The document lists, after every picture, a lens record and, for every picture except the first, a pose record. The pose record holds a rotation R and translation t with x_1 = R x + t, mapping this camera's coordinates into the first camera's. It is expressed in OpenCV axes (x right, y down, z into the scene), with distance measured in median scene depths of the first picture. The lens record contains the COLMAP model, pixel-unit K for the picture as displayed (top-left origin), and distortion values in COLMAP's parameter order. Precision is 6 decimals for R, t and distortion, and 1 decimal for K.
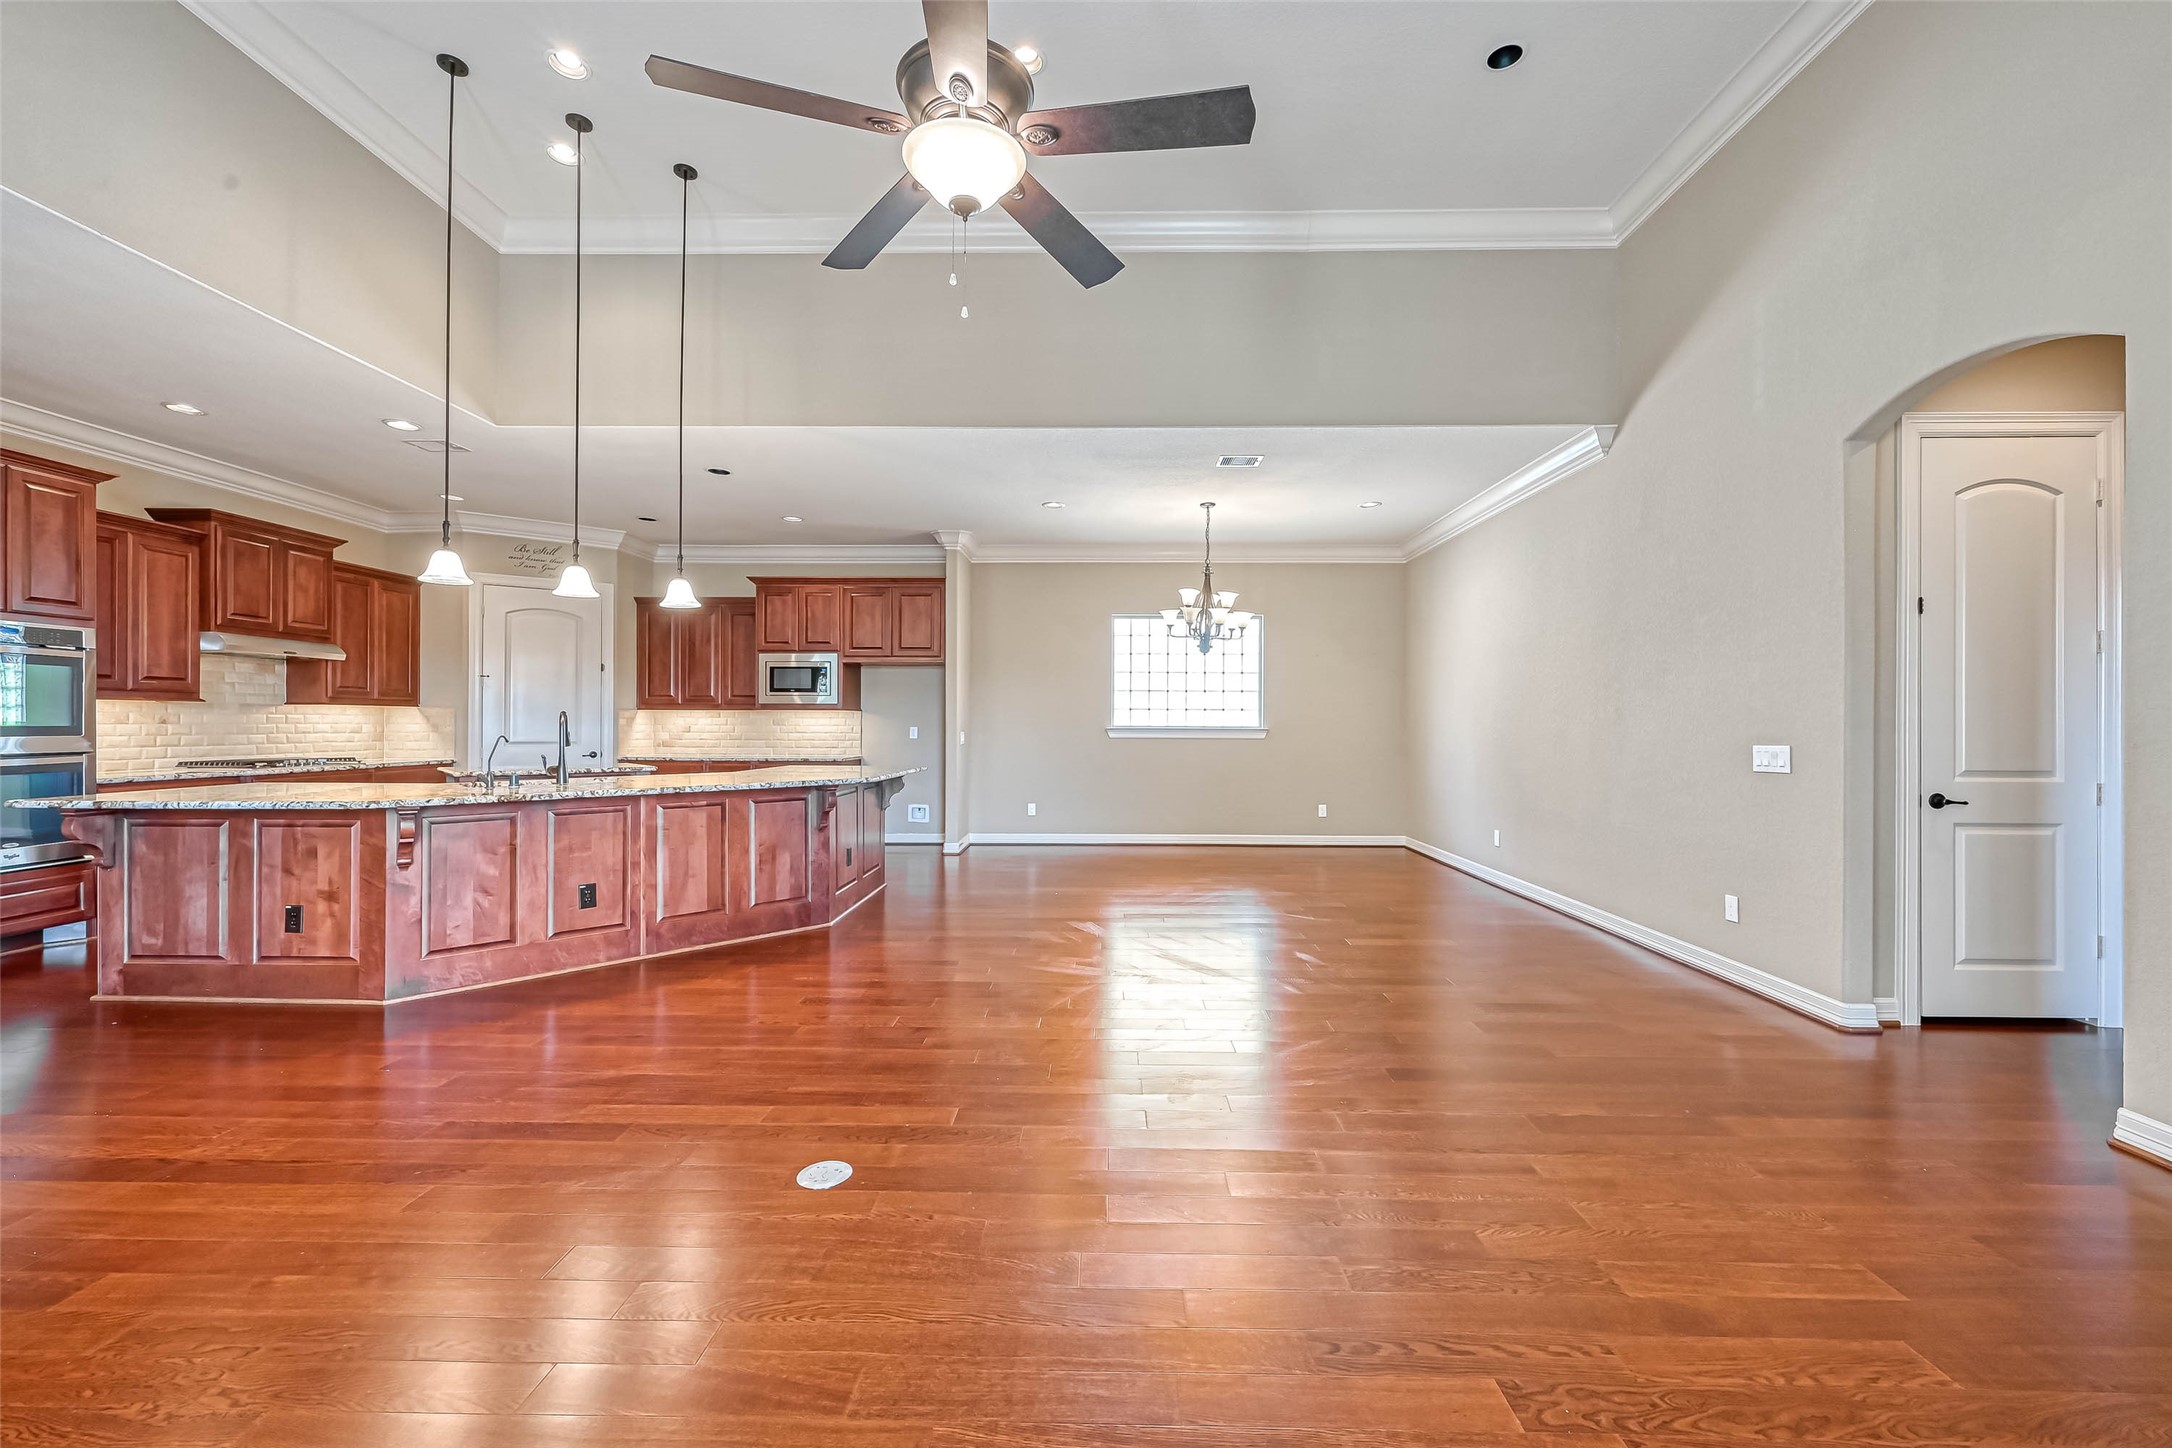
lens RADIAL K [[866.0, 0, 1090.1], [0, 866.0, 721.6], [0, 0, 1]] dist [0.003030, 0.000506]
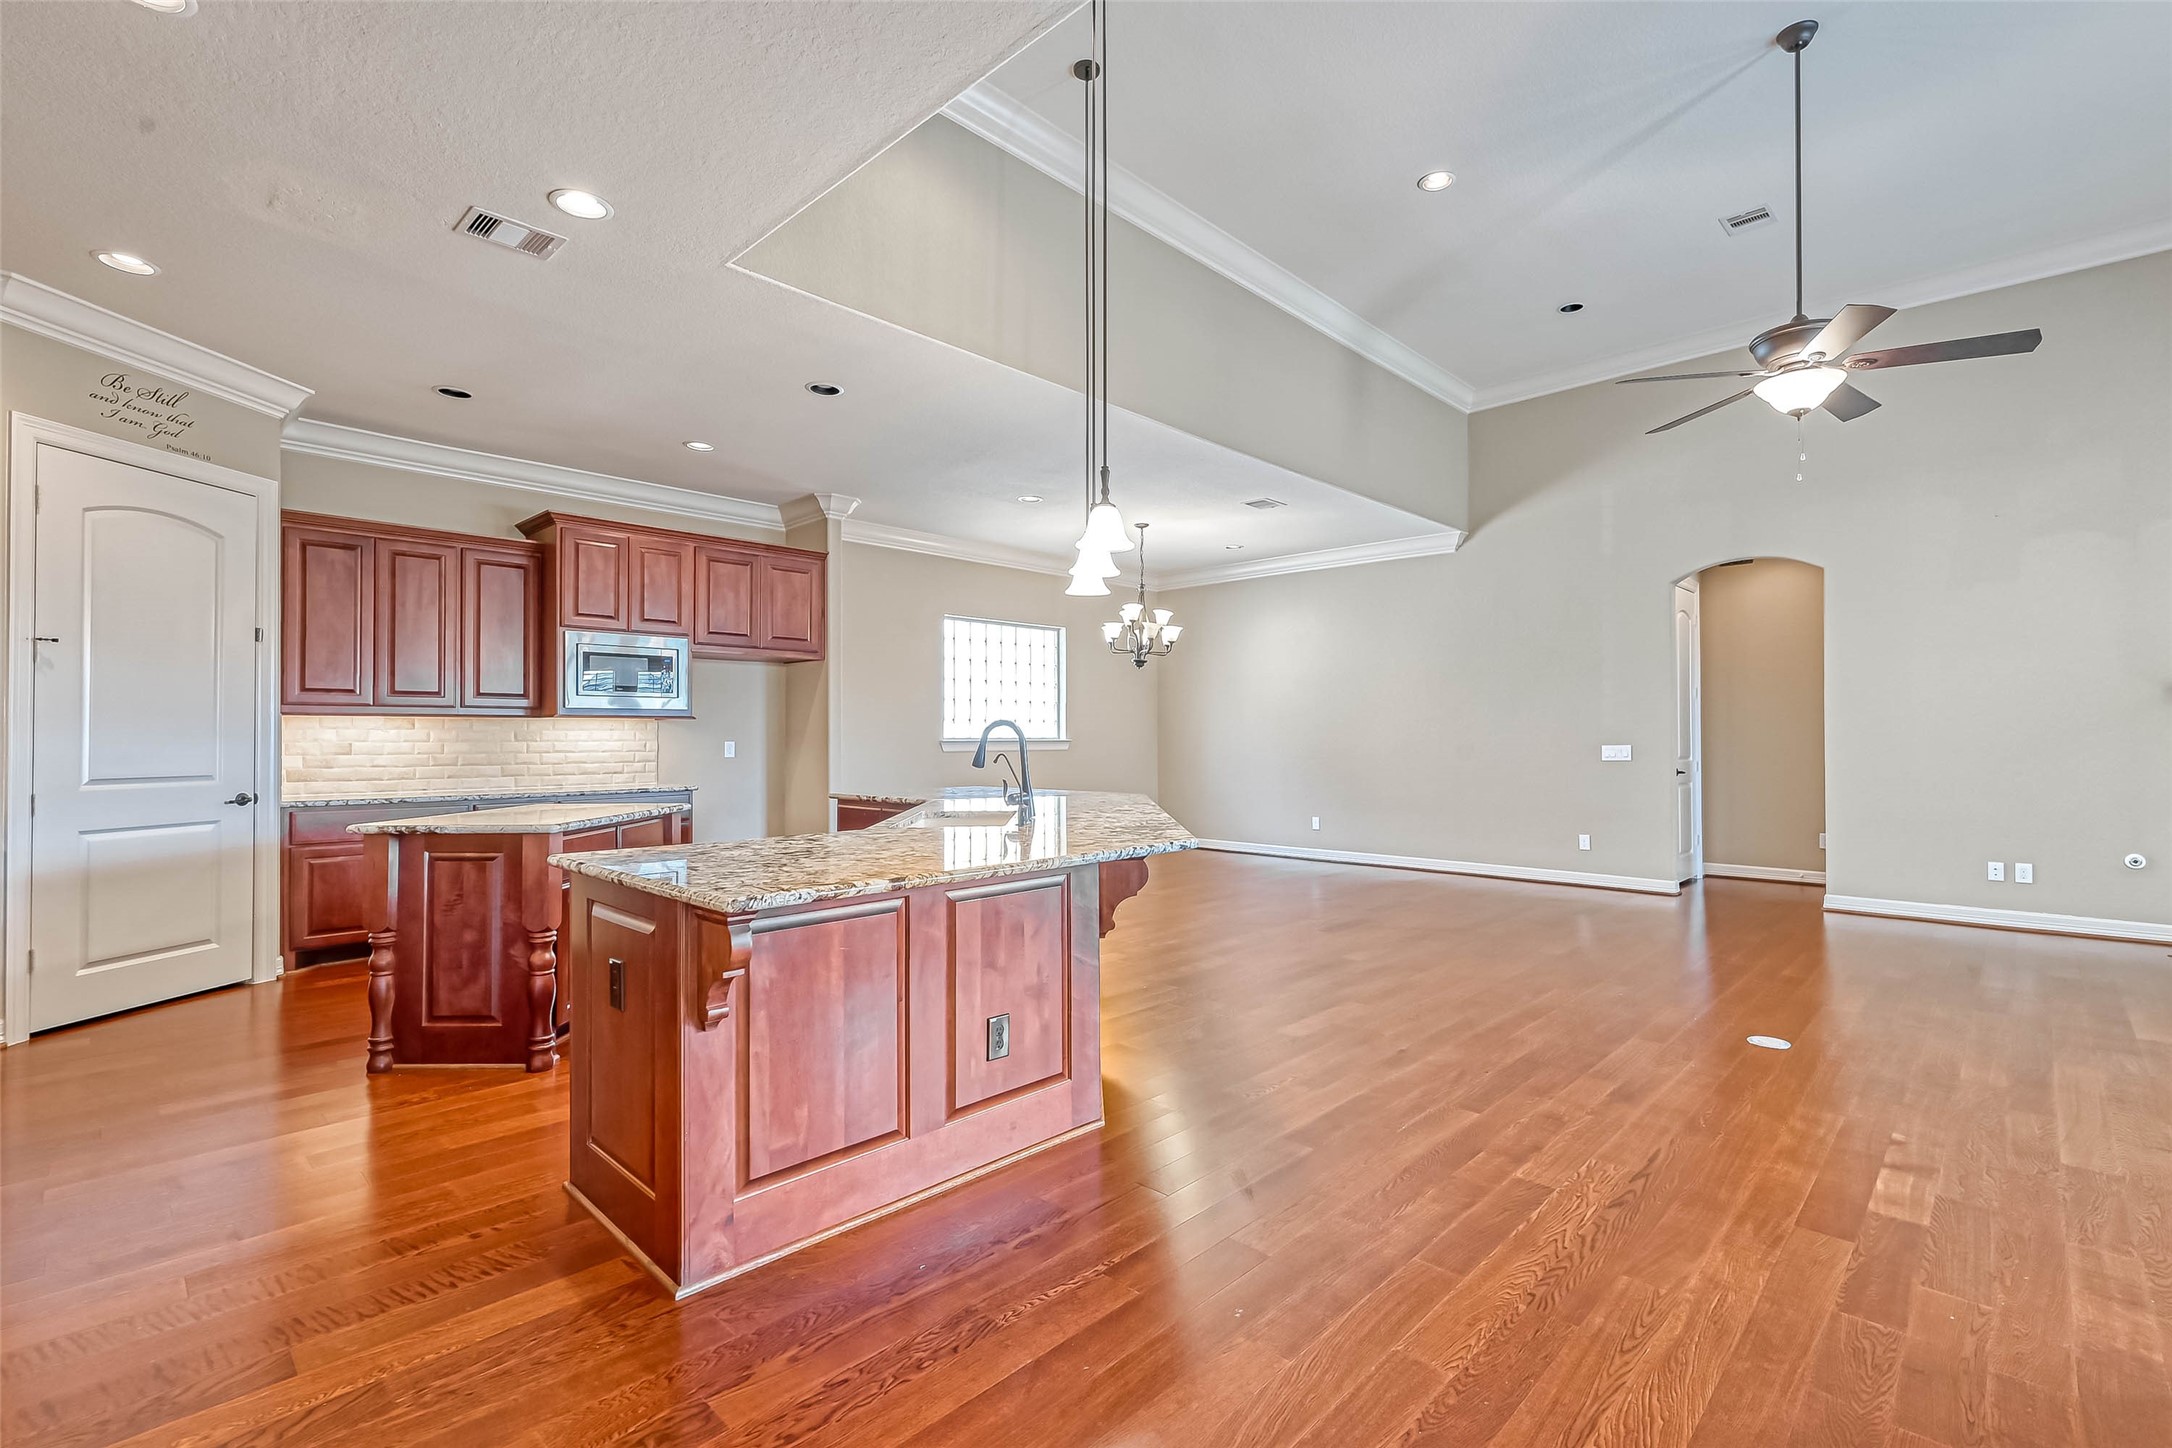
lens RADIAL K [[944.1, 0, 1120.5], [0, 944.1, 739.8], [0, 0, 1]] dist [0.001990, 0.000013]
pose [[0.677581, -0.006762, 0.735417, -0.872463], [0.004155, 0.999977, 0.005366, 0.002099], [-0.735436, -0.000580, 0.677594, 0.292338]]
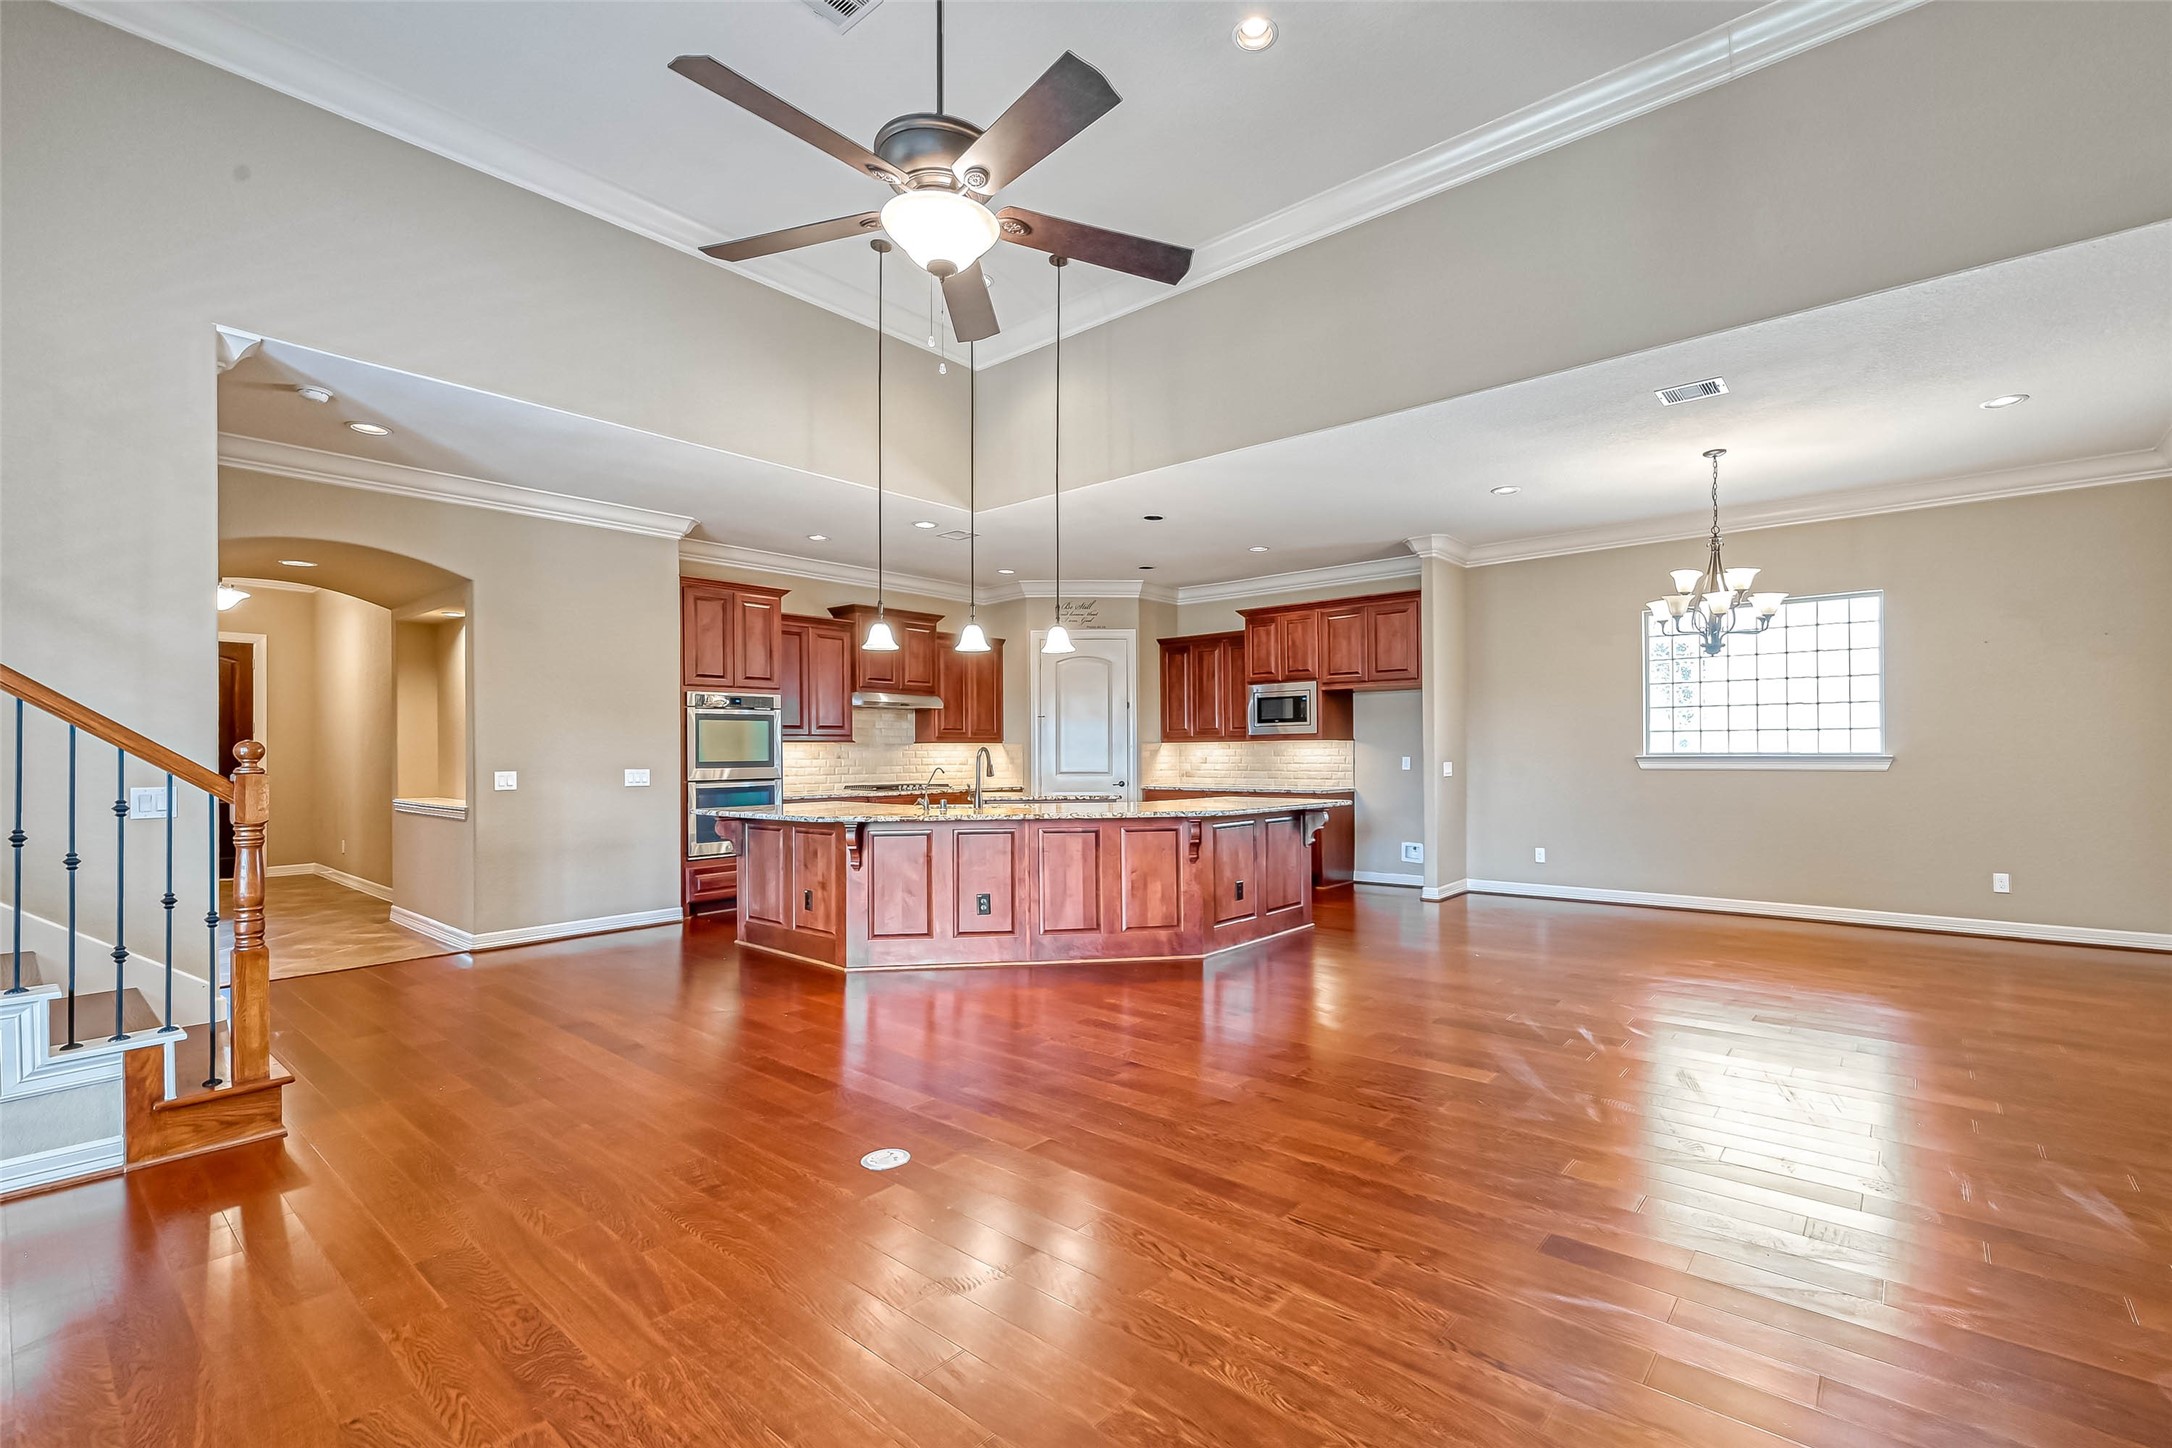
lens RADIAL K [[944.1, 0, 1170.3], [0, 944.1, 744.0], [0, 0, 1]] dist [0.001990, 0.000013]
pose [[0.797512, -0.014449, -0.603129, 0.297090], [0.010683, 0.999895, -0.009828, -0.000401], [0.603208, 0.001395, 0.797583, 0.097641]]
